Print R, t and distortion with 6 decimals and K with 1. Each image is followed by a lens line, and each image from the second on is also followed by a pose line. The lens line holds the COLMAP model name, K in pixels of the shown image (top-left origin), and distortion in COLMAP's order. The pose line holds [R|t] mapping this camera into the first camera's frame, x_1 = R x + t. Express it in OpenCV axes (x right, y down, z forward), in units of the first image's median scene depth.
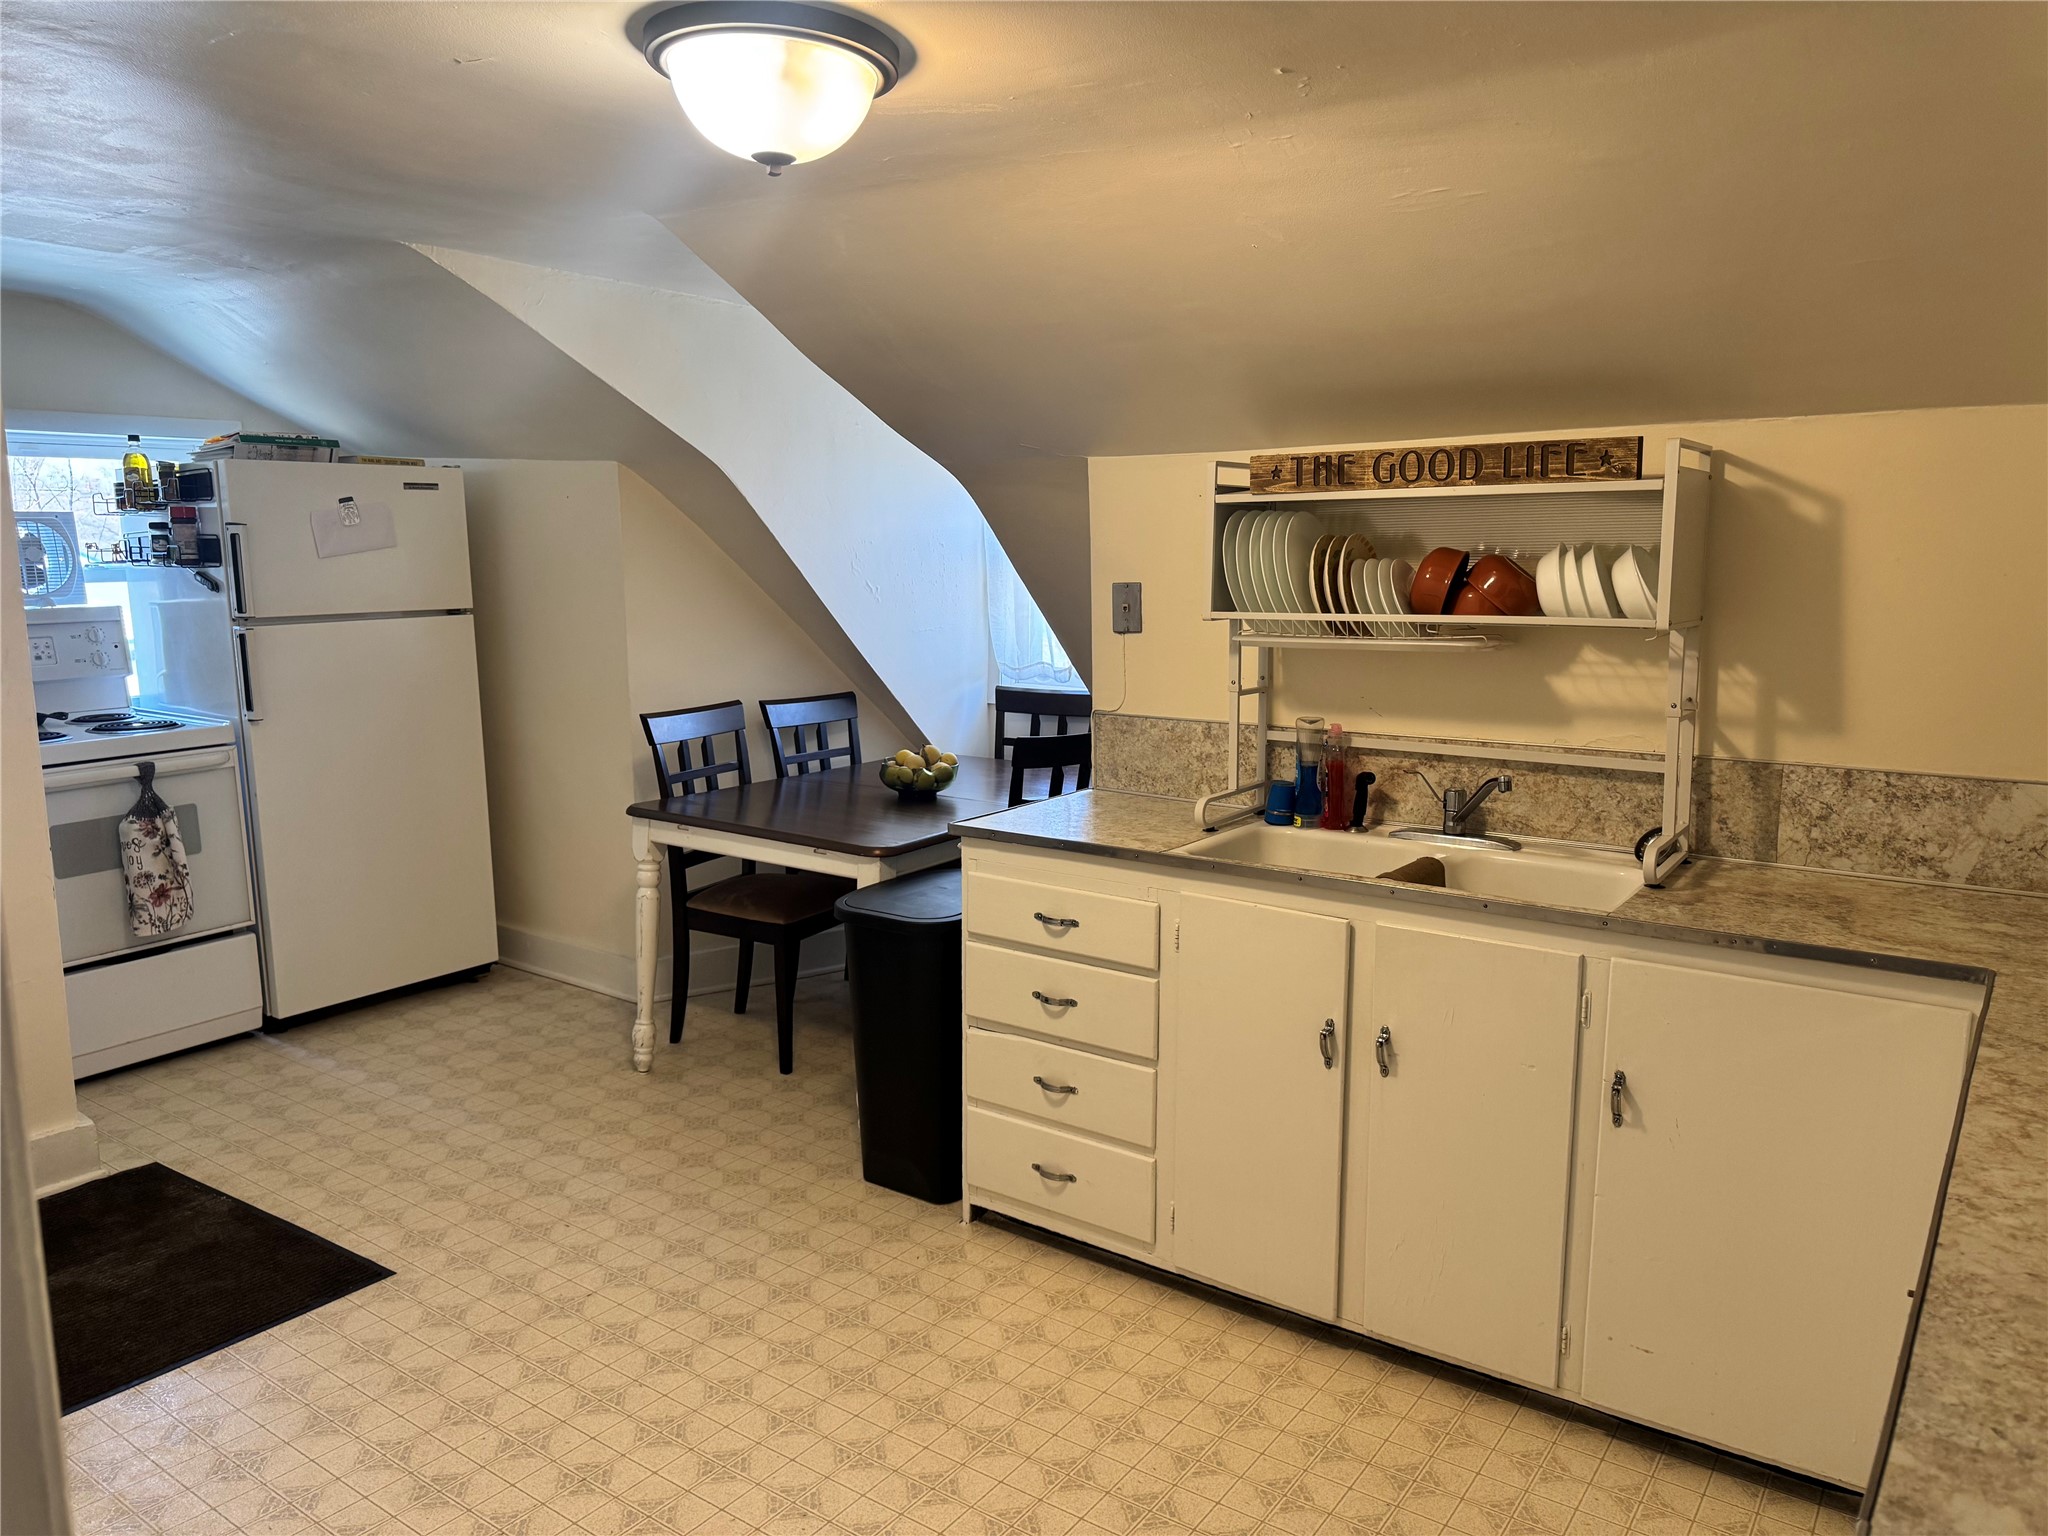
lens RADIAL K [[1444.5, 0, 1019.6], [0, 1444.5, 789.3], [0, 0, 1]] dist [0.007277, -0.004728]
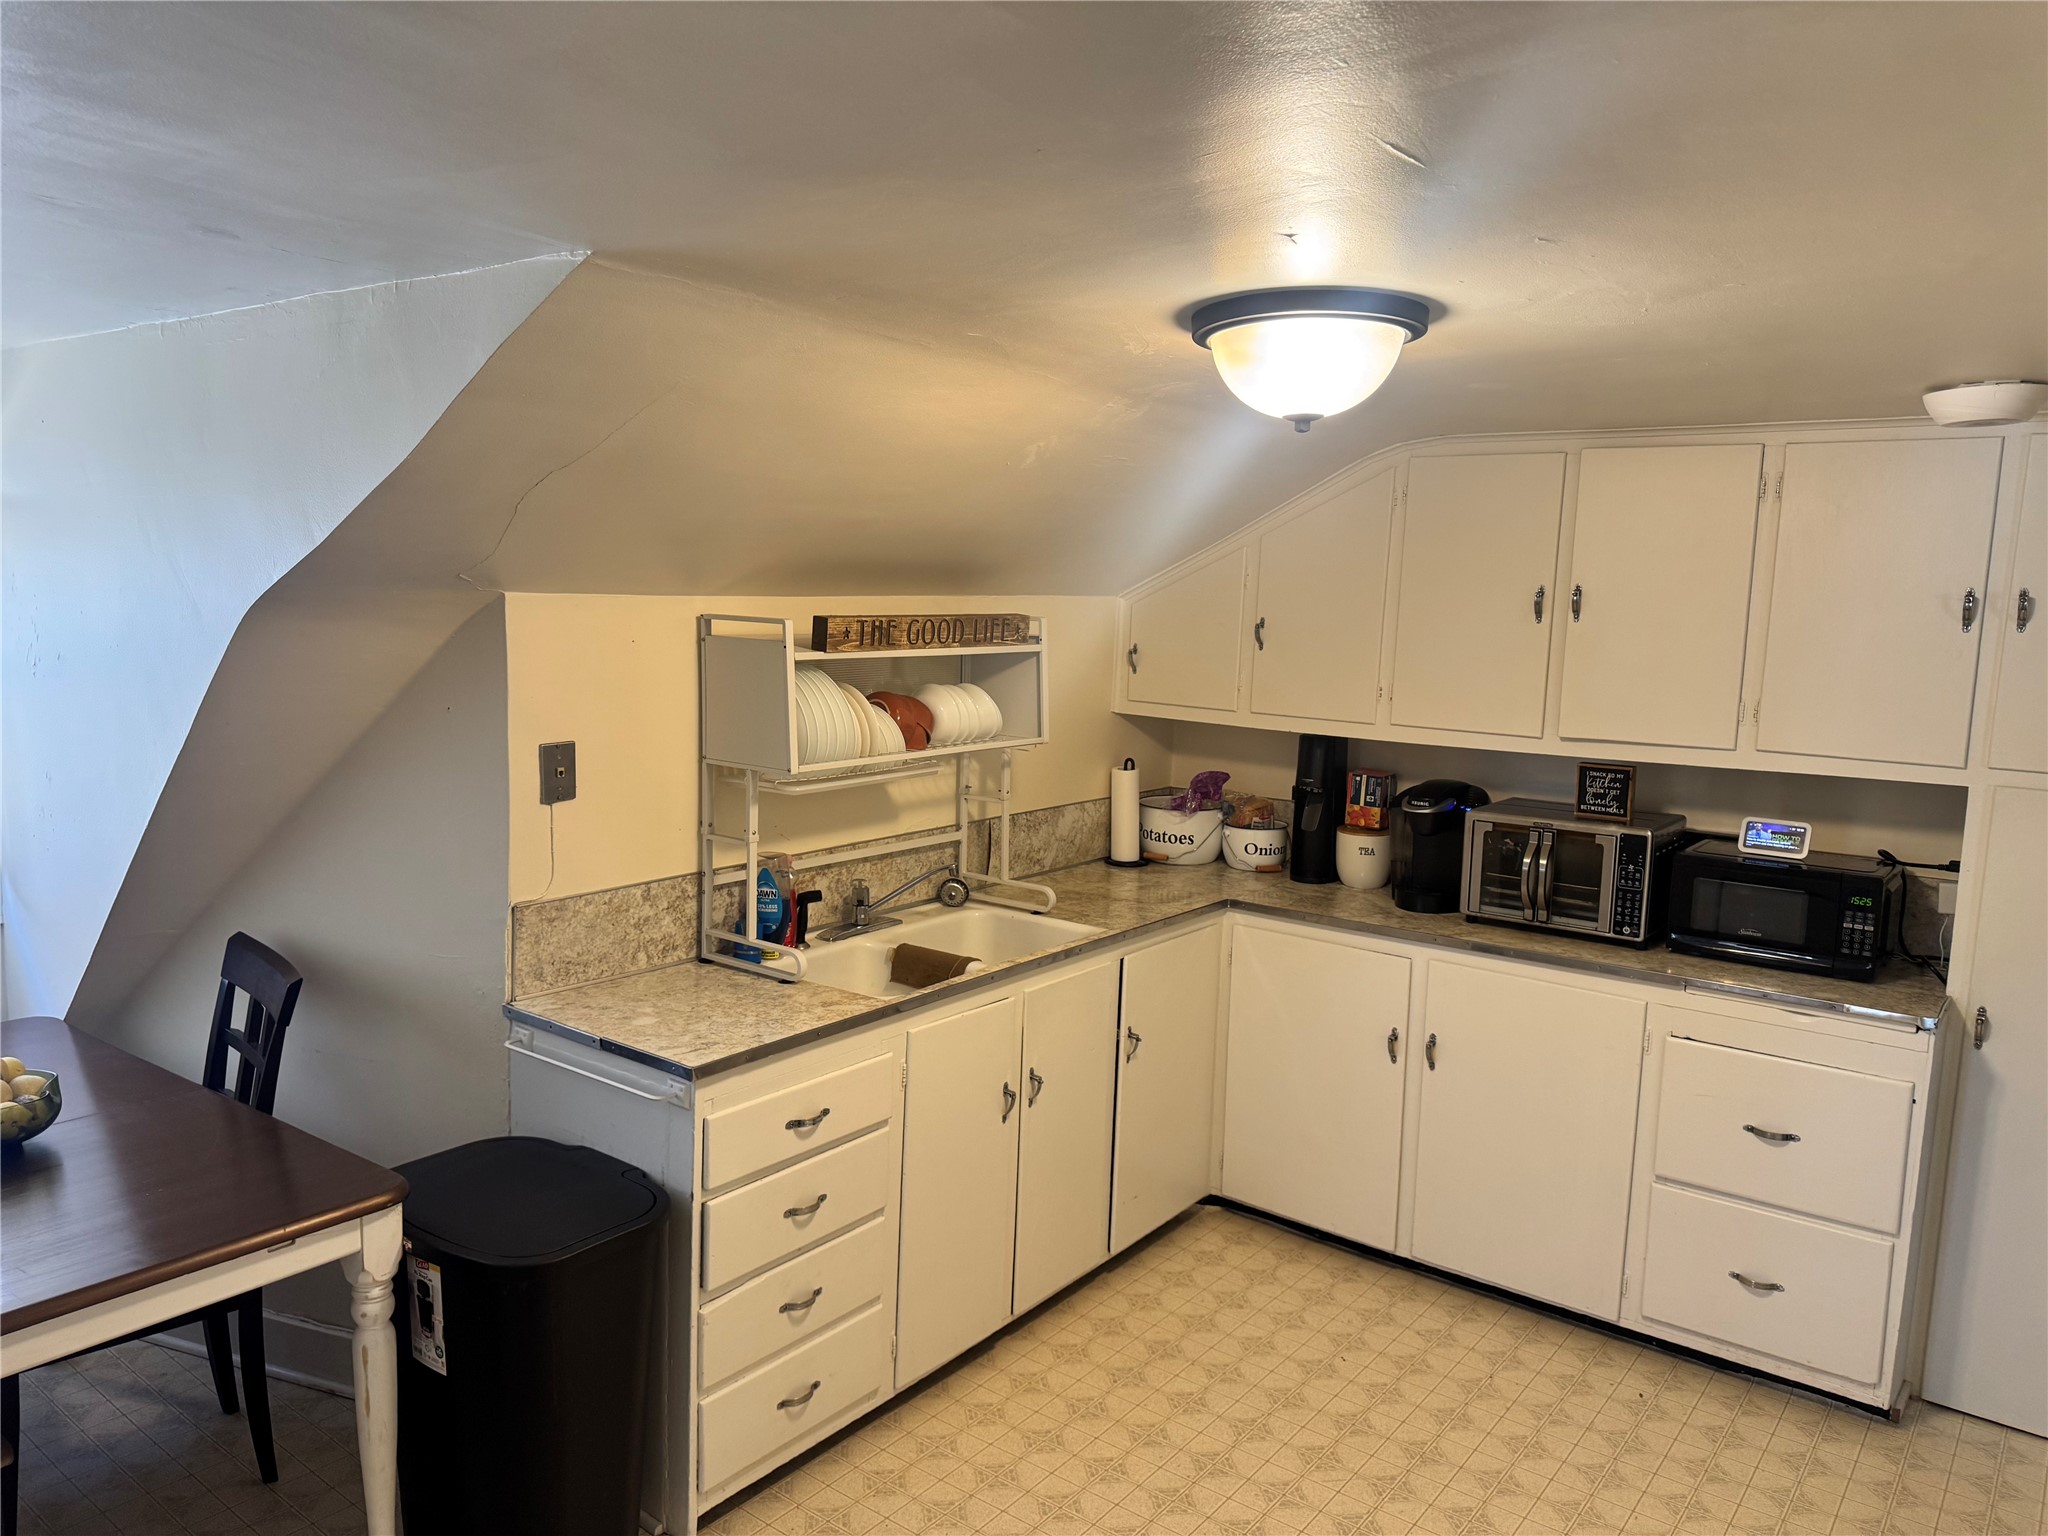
lens RADIAL K [[1444.5, 0, 1021.5], [0, 1444.5, 750.3], [0, 0, 1]] dist [0.007277, -0.004728]
pose [[-0.001856, -0.116436, 0.993197, -0.917989], [0.125342, 0.985338, 0.115749, -0.245300], [-0.992112, 0.124704, 0.012766, 0.879815]]
